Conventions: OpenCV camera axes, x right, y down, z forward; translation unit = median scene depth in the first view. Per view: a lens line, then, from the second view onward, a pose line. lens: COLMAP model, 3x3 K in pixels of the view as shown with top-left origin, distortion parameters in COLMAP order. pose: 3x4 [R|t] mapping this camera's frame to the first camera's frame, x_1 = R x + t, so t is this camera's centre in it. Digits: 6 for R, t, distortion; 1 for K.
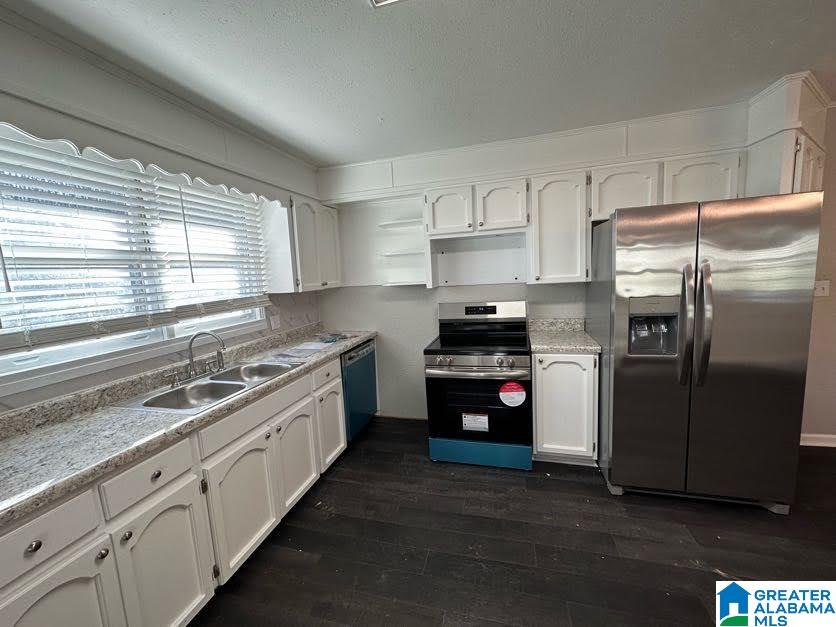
lens RADIAL K [[330.4, 0, 418.0], [0, 330.4, 313.5], [0, 0, 1]] dist [-0.000541, 0.000004]
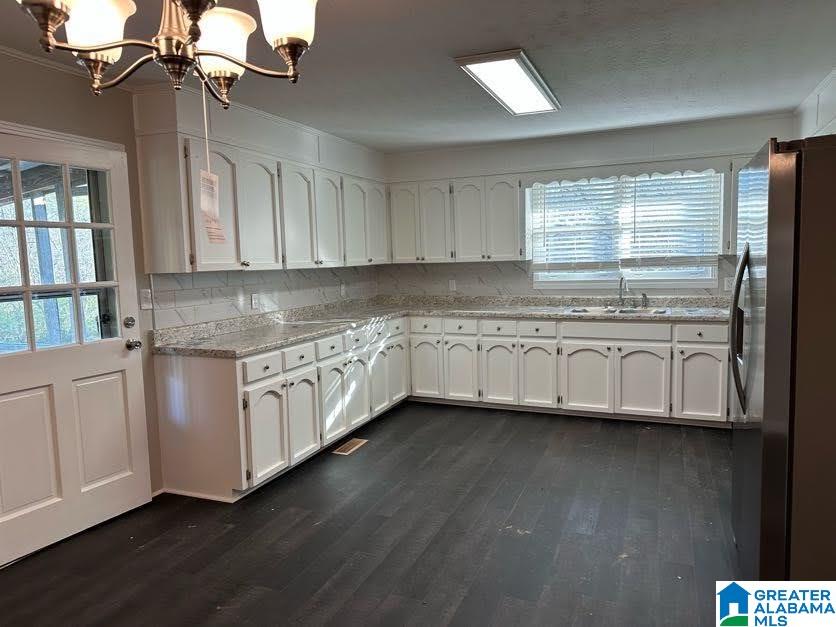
lens RADIAL K [[597.0, 0, 394.8], [0, 597.0, 301.5], [0, 0, 1]] dist [0.103620, -0.123887]
pose [[-0.160419, 0.137241, -0.977461, 1.817858], [-0.082822, 0.984923, 0.151881, -0.135439], [0.983568, 0.105320, -0.146634, 0.328010]]
